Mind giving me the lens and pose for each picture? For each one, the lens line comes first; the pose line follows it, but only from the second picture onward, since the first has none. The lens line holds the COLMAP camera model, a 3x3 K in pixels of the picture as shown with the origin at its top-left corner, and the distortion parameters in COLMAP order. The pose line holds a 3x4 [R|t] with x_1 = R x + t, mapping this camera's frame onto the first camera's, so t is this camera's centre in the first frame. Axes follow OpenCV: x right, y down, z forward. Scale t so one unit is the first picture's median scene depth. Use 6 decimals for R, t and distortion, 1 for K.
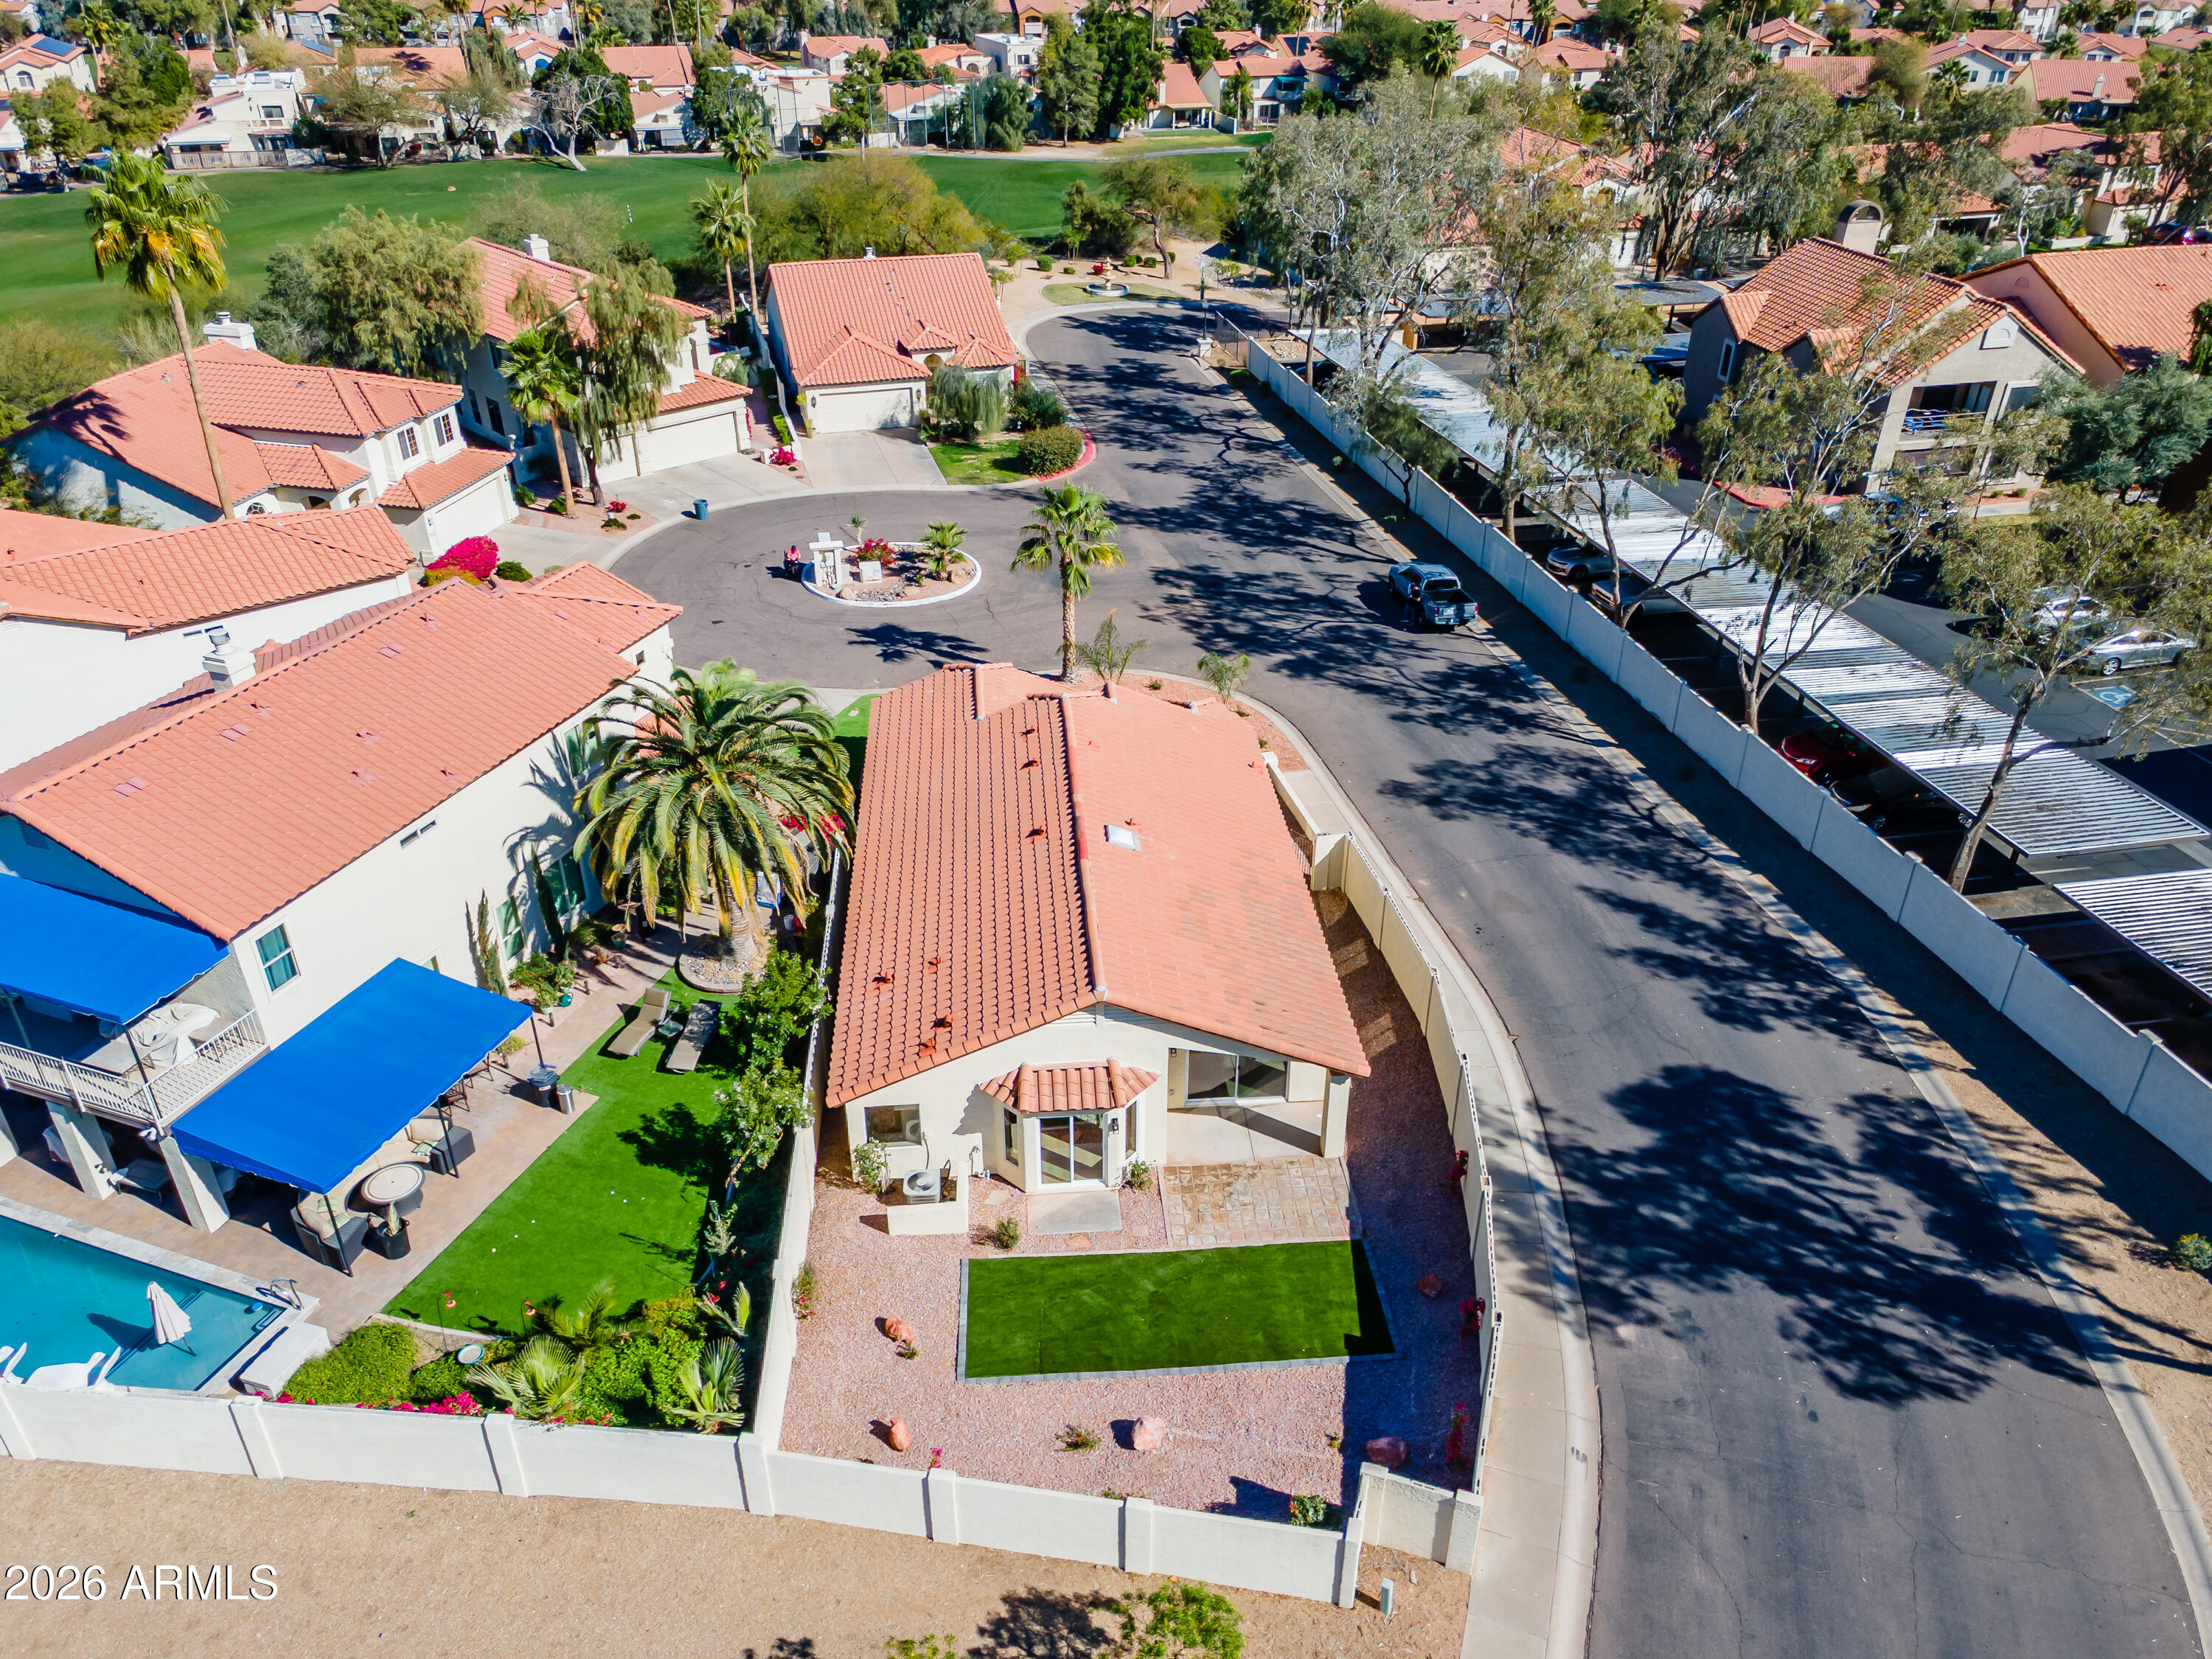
lens RADIAL K [[1605.3, 0, 1119.3], [0, 1605.3, 839.5], [0, 0, 1]] dist [0.042576, 0.016156]
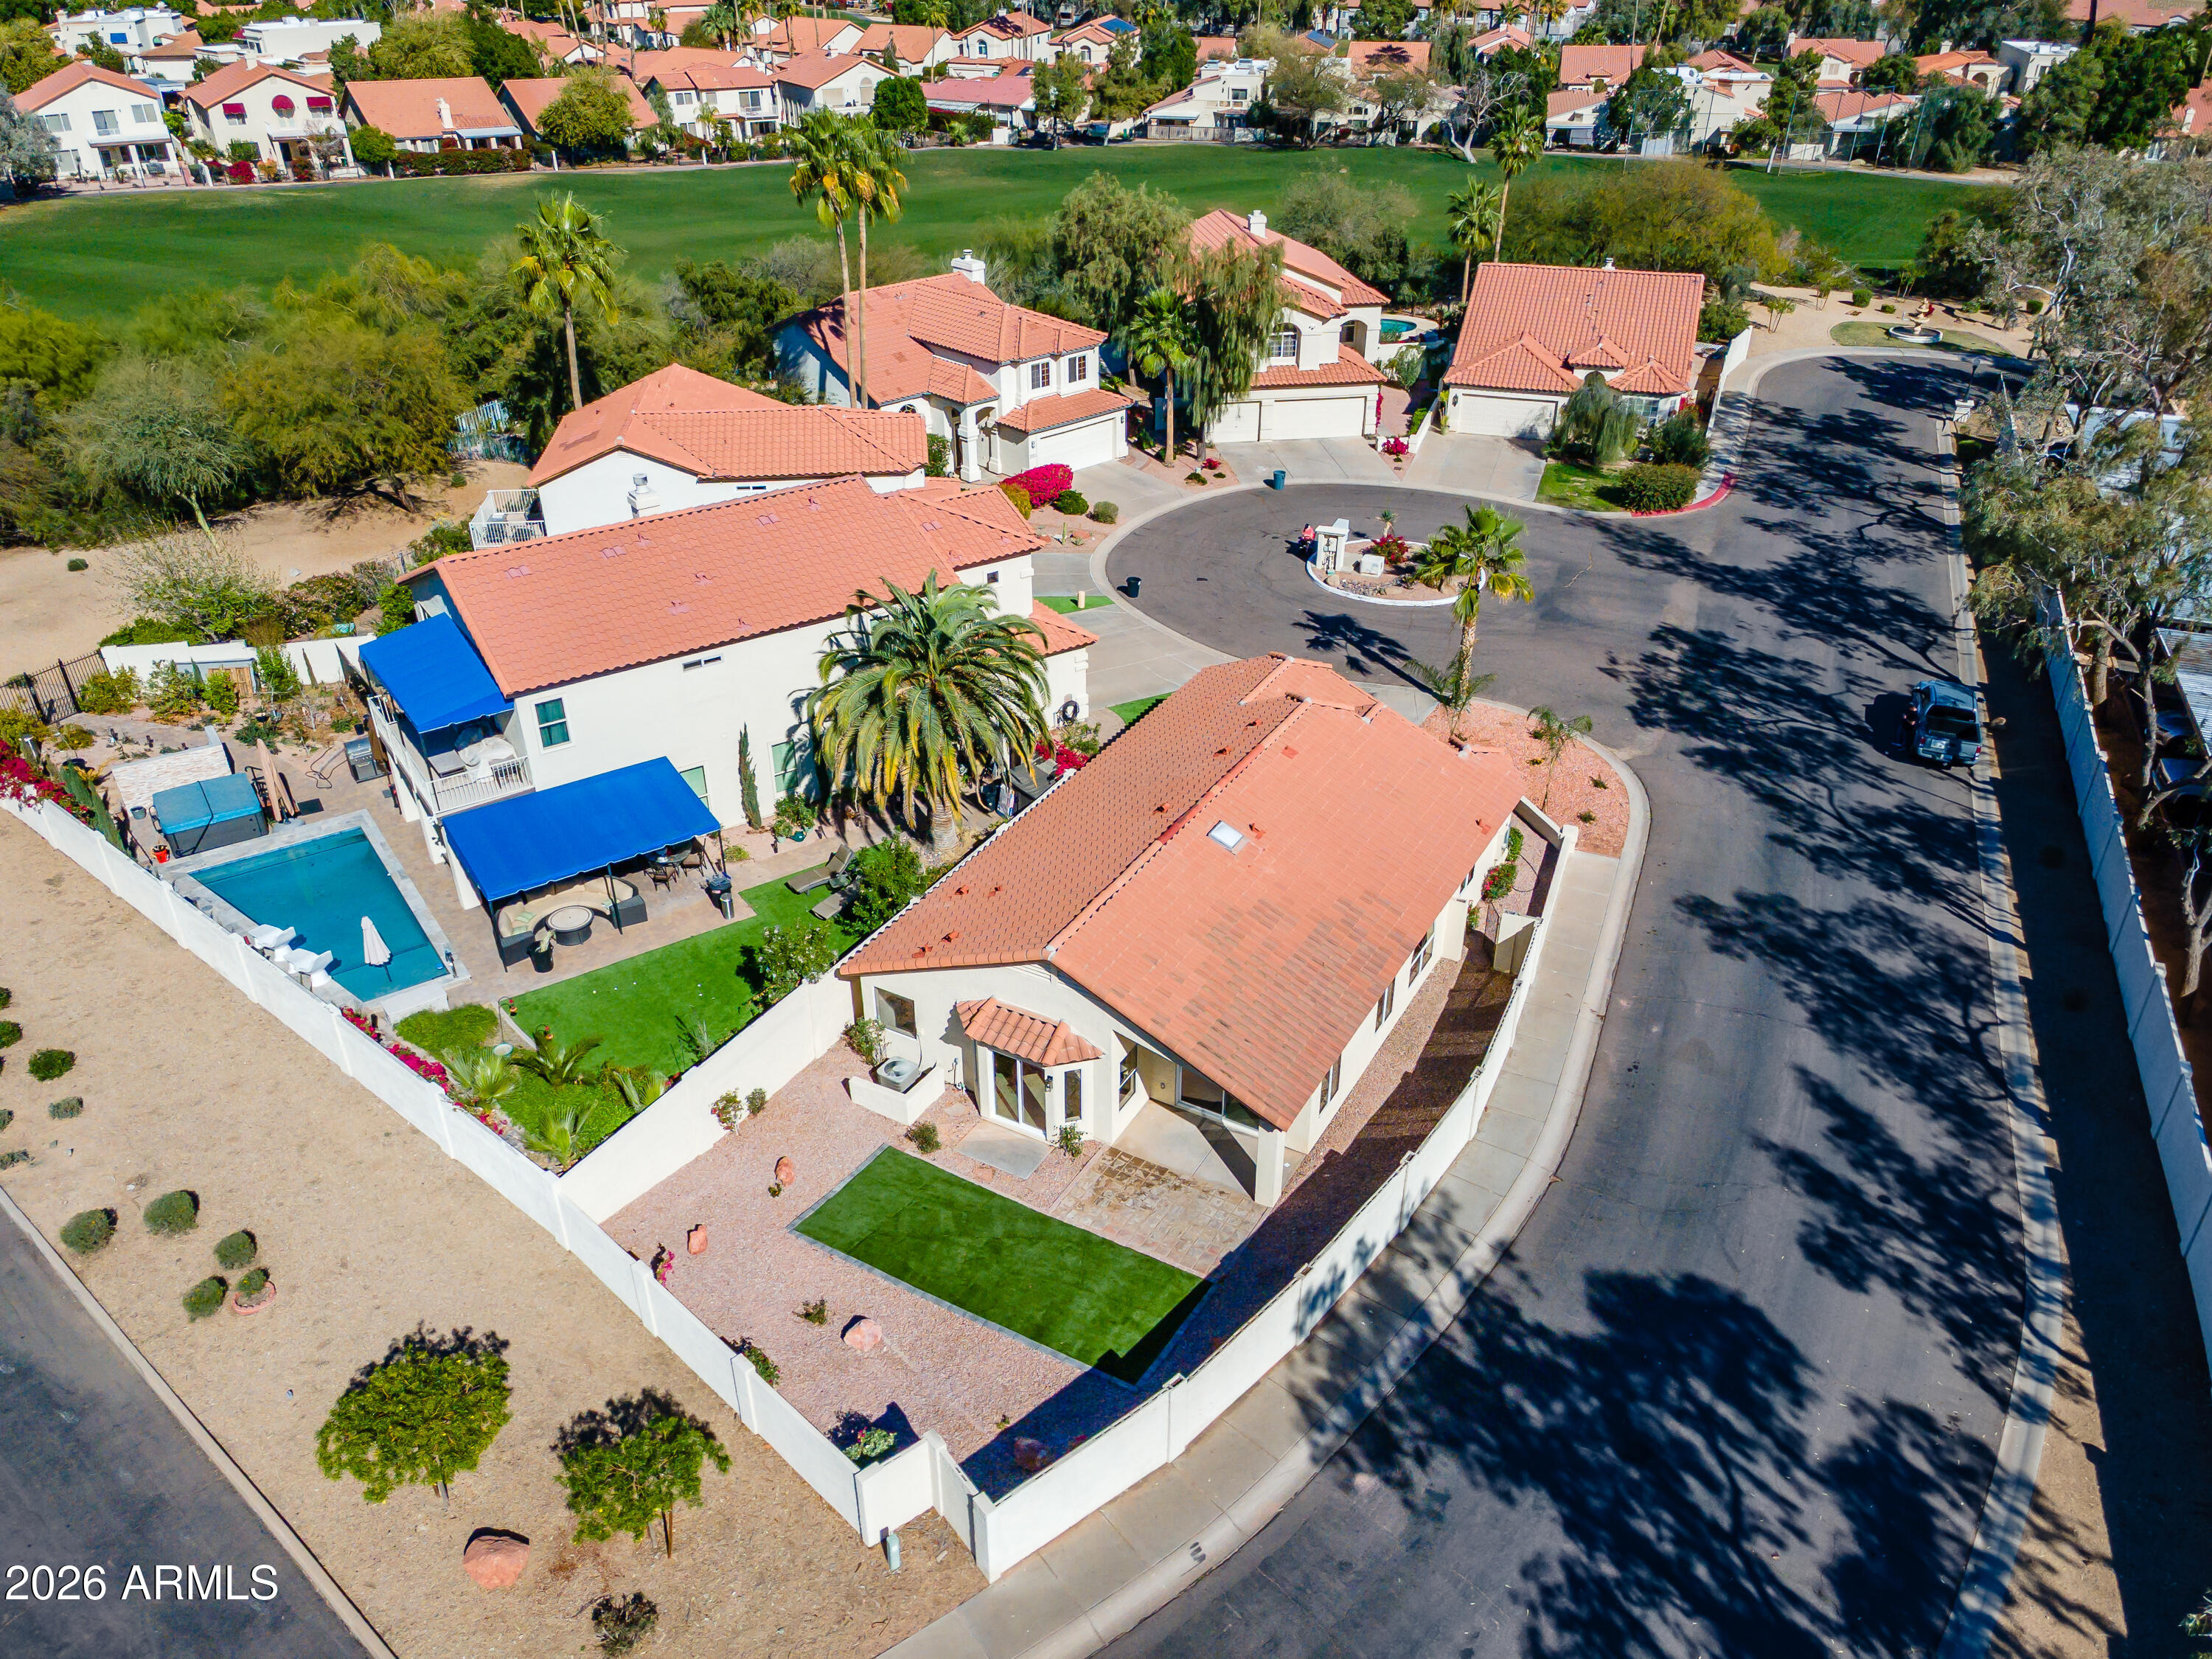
lens RADIAL K [[1605.3, 0, 1117.2], [0, 1605.3, 842.1], [0, 0, 1]] dist [0.042576, 0.016156]
pose [[0.829085, 0.288552, -0.478911, 0.357110], [-0.287770, 0.954601, 0.076979, -0.046257], [0.479381, 0.073994, 0.874482, 0.075553]]
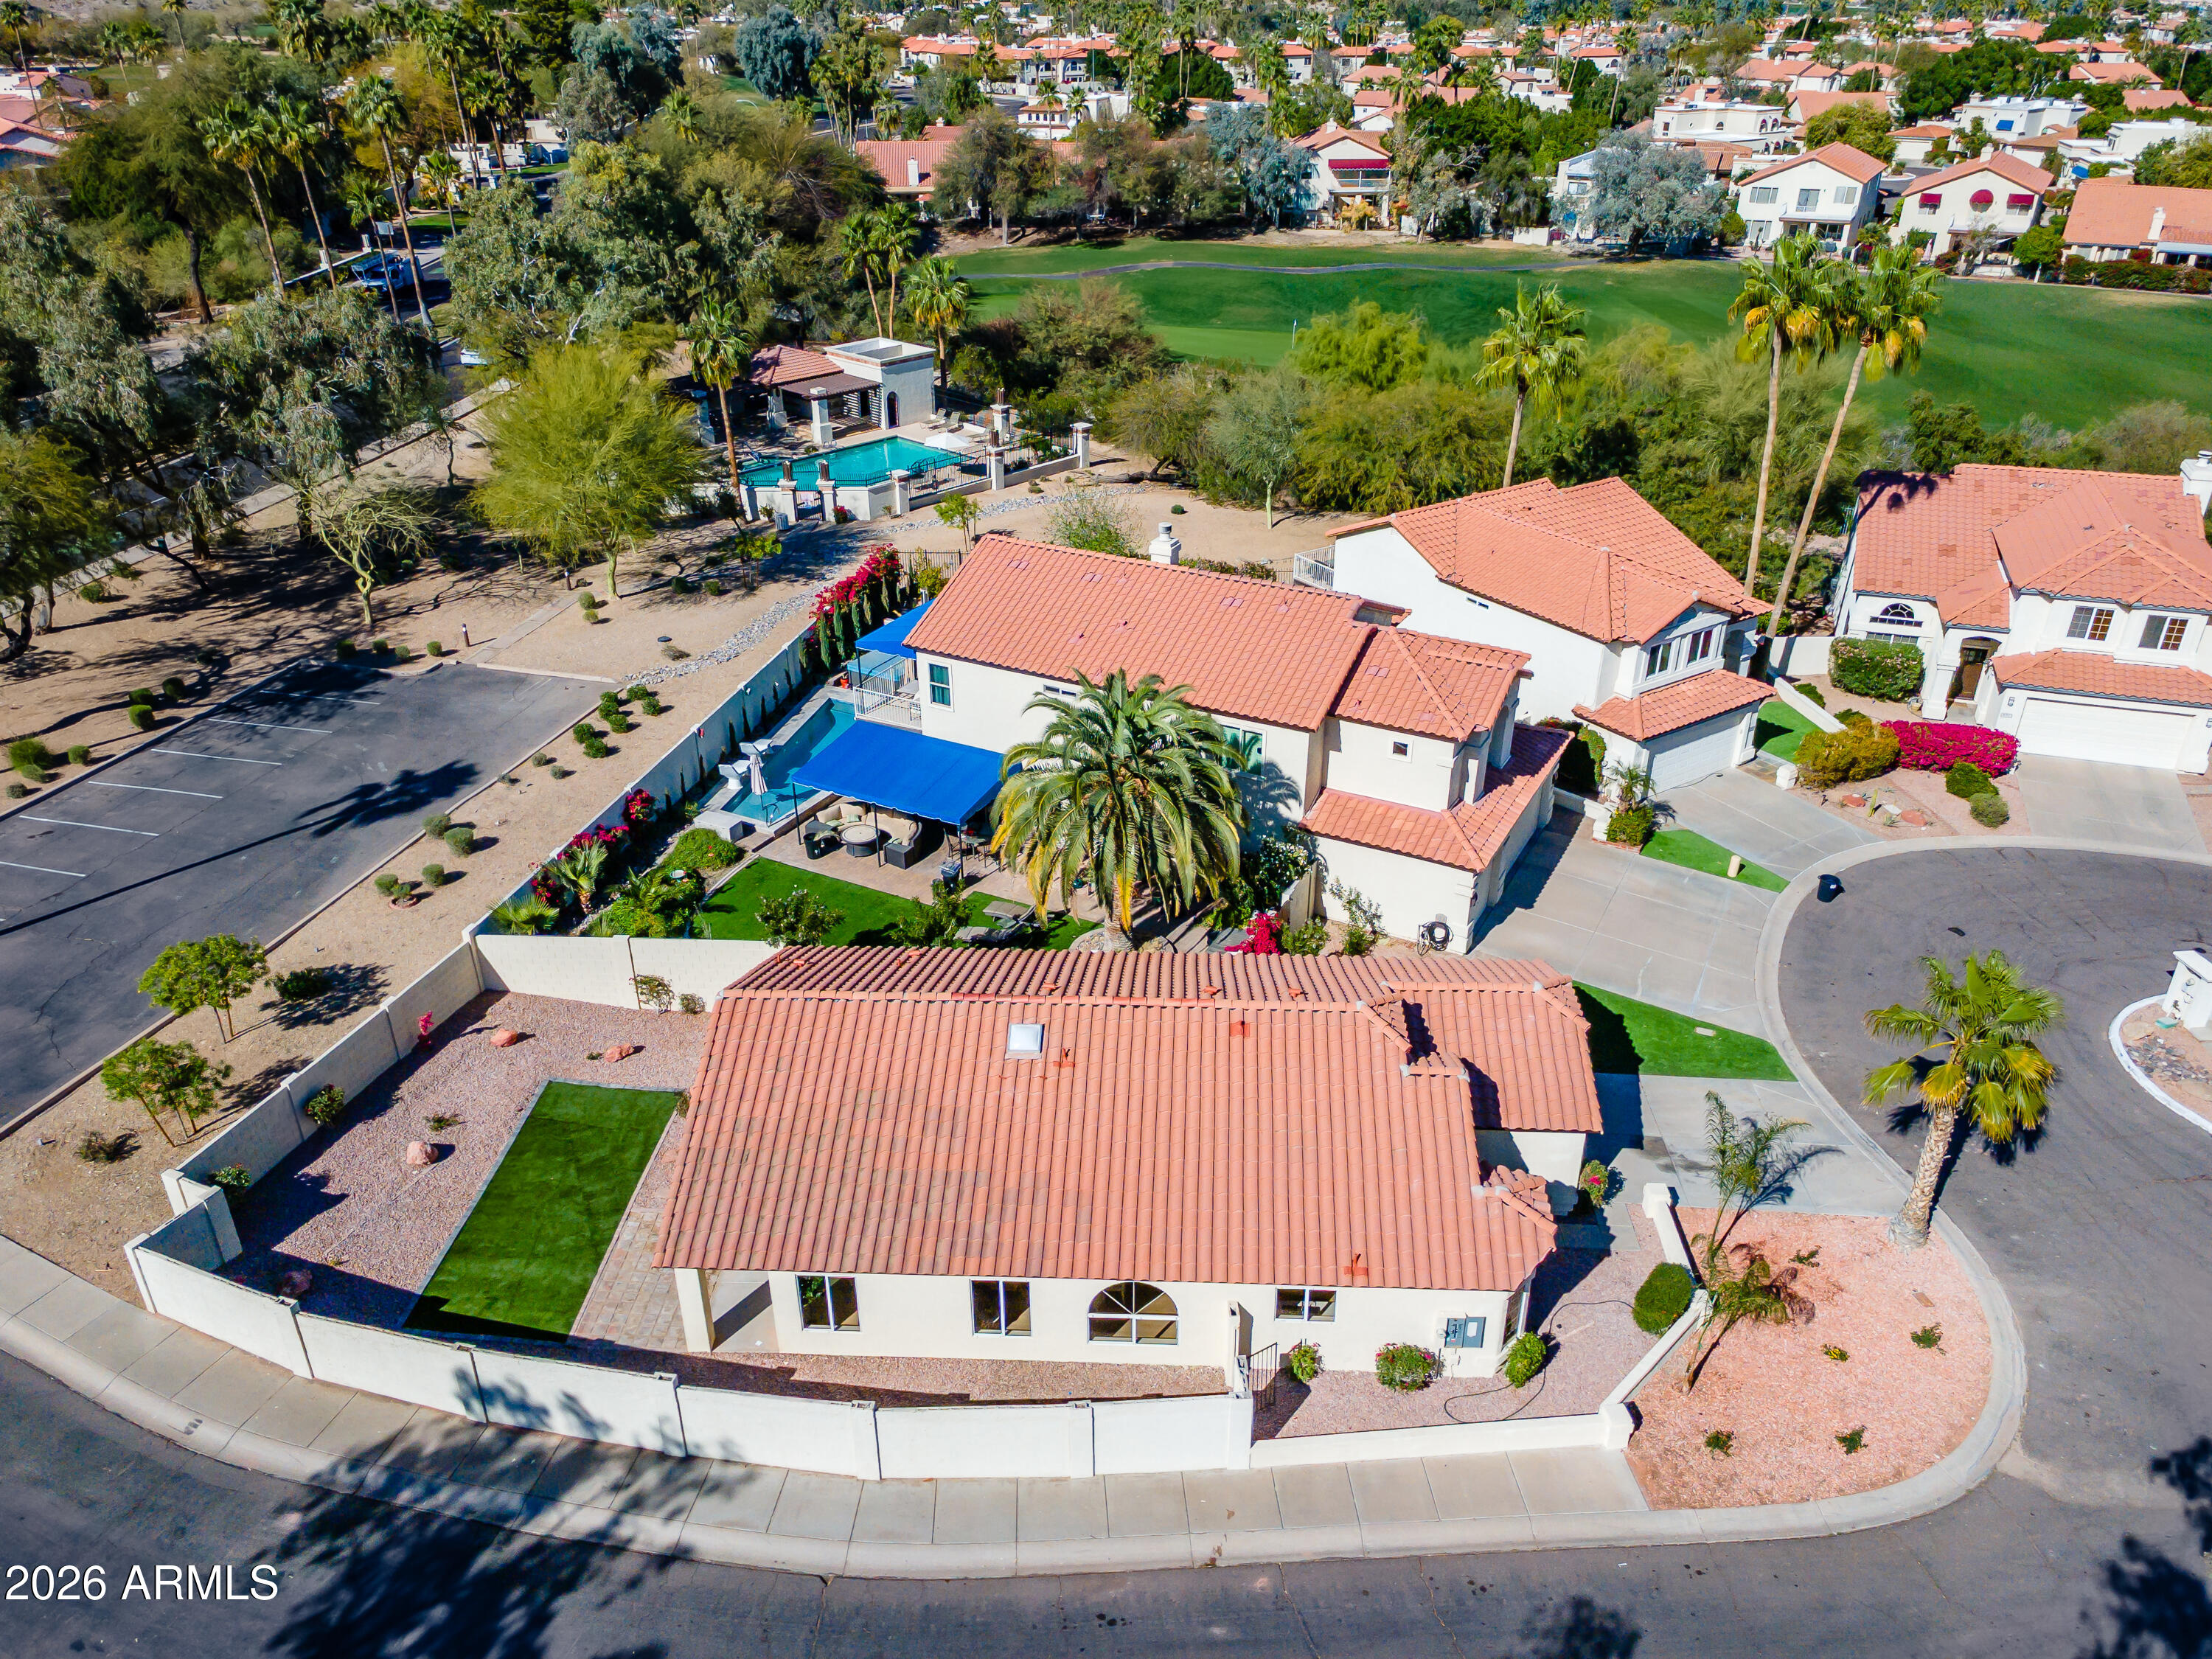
lens RADIAL K [[1605.3, 0, 1110.2], [0, 1605.3, 828.4], [0, 0, 1]] dist [0.042576, 0.016156]
pose [[-0.125845, 0.466111, -0.875730, 0.593604], [-0.506788, 0.728667, 0.460663, -0.429226], [0.852836, 0.501782, 0.144521, 0.717415]]
